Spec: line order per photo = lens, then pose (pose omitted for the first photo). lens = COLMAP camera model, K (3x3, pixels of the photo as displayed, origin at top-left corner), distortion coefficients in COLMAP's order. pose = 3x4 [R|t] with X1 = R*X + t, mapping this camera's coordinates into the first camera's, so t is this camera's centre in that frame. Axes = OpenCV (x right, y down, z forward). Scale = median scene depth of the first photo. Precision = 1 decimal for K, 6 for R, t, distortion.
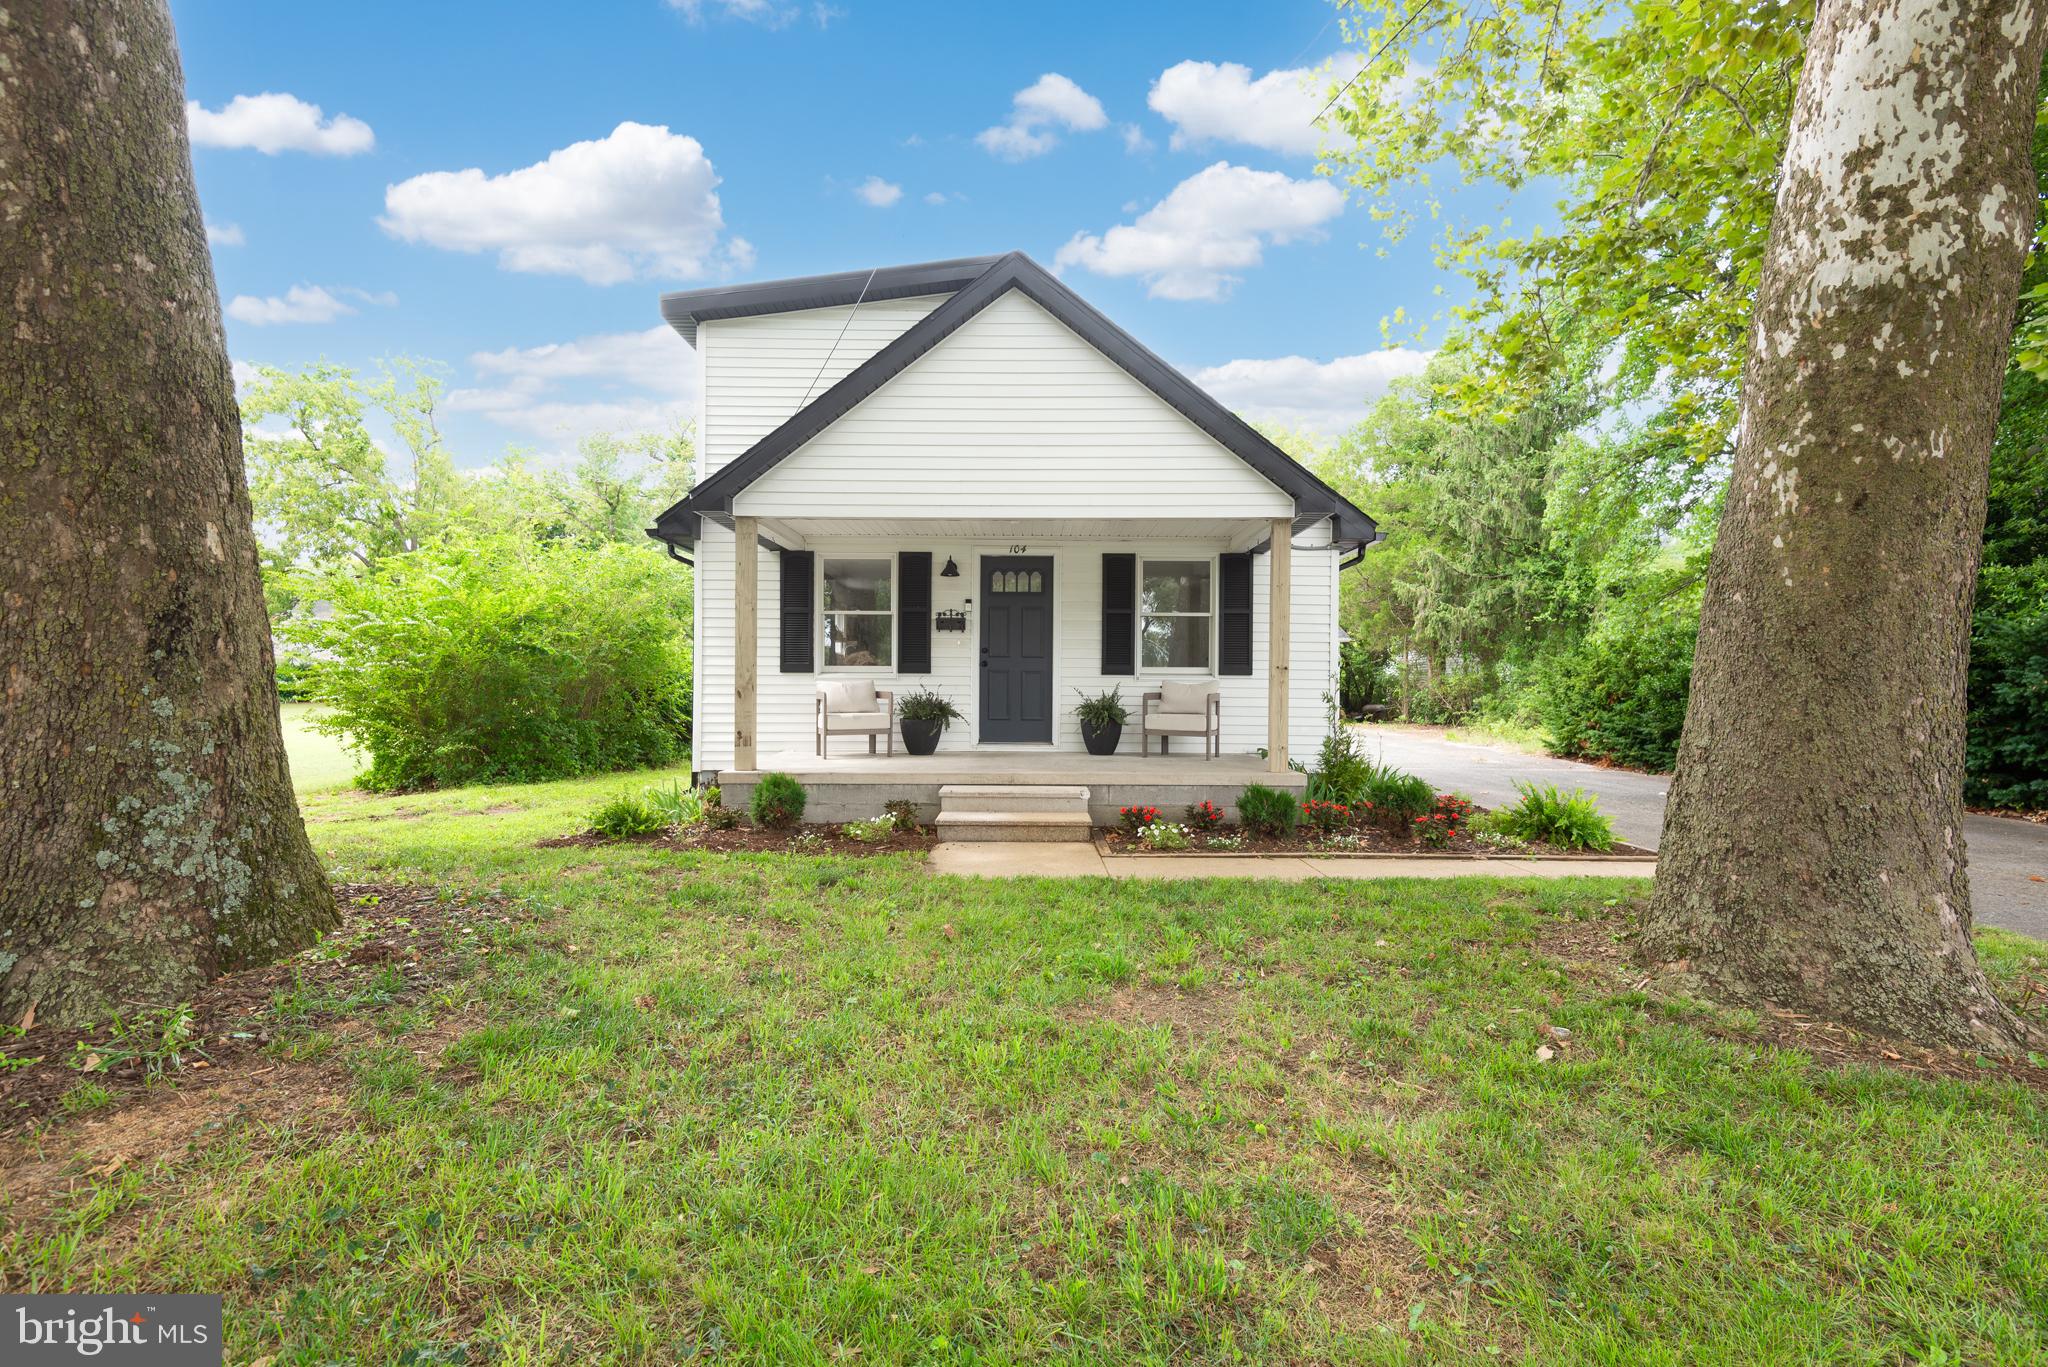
lens RADIAL K [[915.9, 0, 1024.0], [0, 915.9, 683.5], [0, 0, 1]] dist [0.032799, -0.019653]
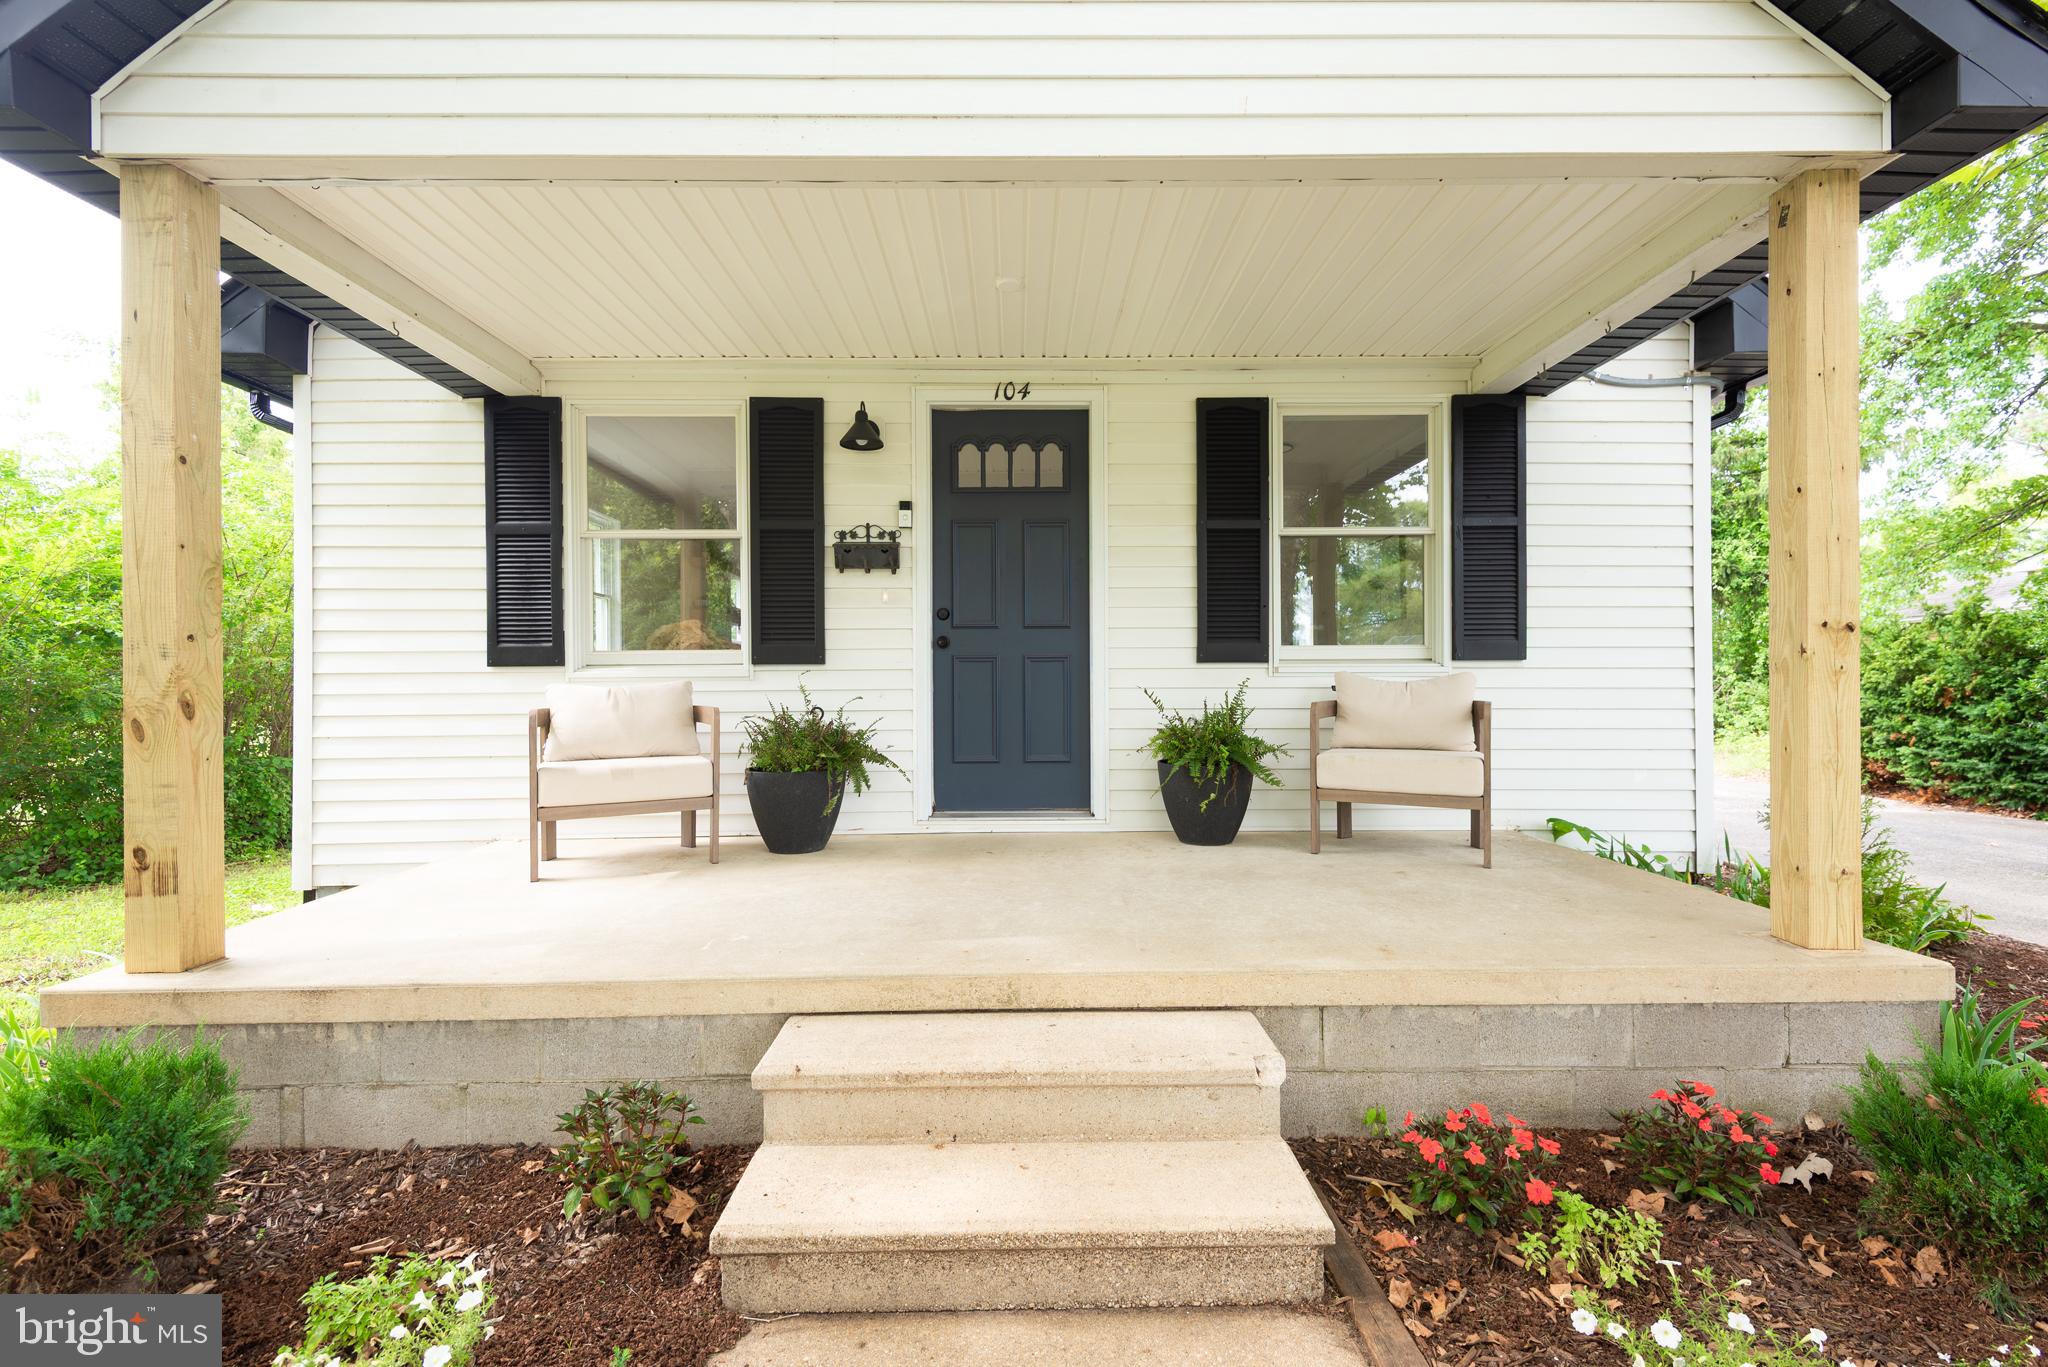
lens RADIAL K [[915.9, 0, 1024.0], [0, 915.9, 683.5], [0, 0, 1]] dist [0.032799, -0.019653]
pose [[0.999786, -0.012270, 0.016660, -0.010199], [0.012289, 0.999924, -0.001035, 0.000086], [-0.016646, 0.001239, 0.999861, 0.542114]]
